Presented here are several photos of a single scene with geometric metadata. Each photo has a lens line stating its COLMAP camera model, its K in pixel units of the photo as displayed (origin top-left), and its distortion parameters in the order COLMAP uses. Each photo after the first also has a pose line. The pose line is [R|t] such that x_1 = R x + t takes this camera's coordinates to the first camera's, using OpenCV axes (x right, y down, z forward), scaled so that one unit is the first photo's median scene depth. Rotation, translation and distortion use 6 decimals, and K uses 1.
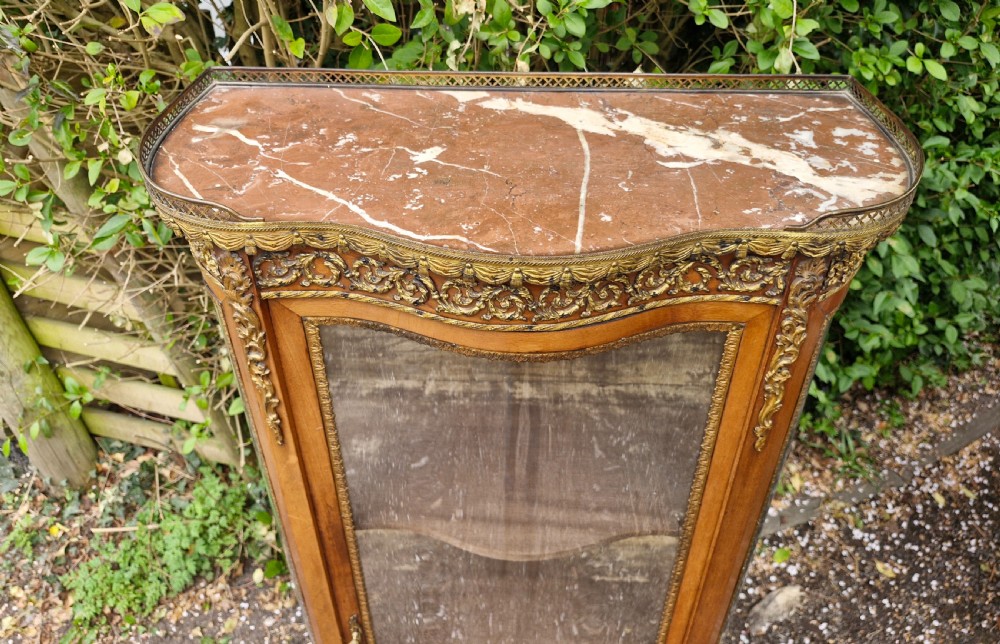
lens RADIAL K [[702.4, 0, 503.1], [0, 702.4, 255.0], [0, 0, 1]] dist [0.005262, 0.000700]
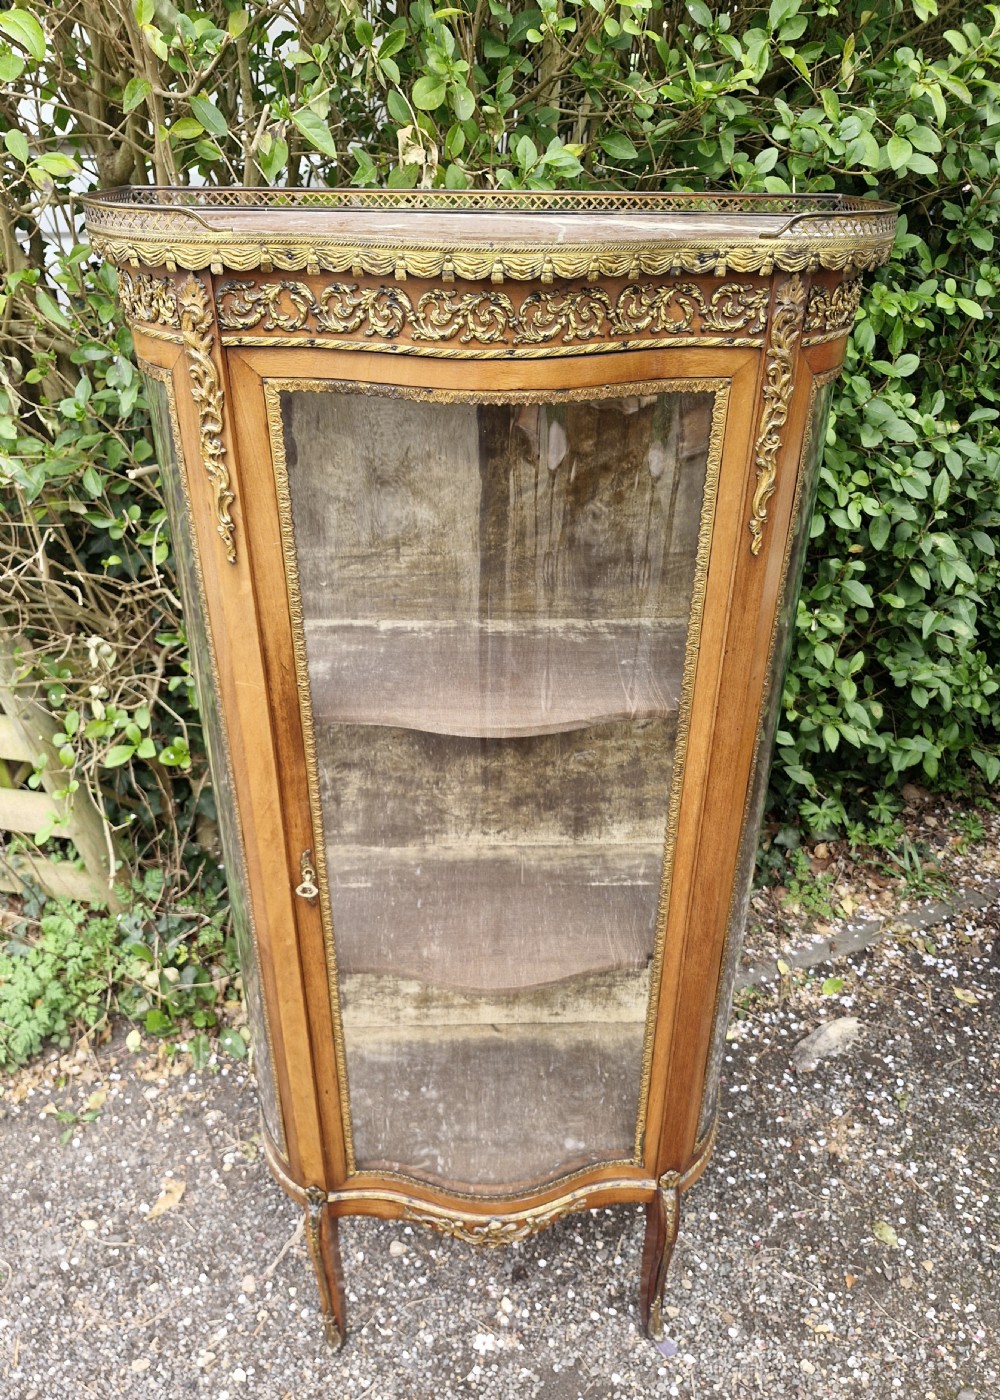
lens RADIAL K [[1034.4, 0, 513.2], [0, 1034.4, 738.9], [0, 0, 1]] dist [0.066320, -0.067416]
pose [[0.996843, -0.031875, 0.072714, -0.029130], [0.036399, 0.997427, -0.061755, 0.265434], [-0.070559, 0.064206, 0.995439, -0.147205]]
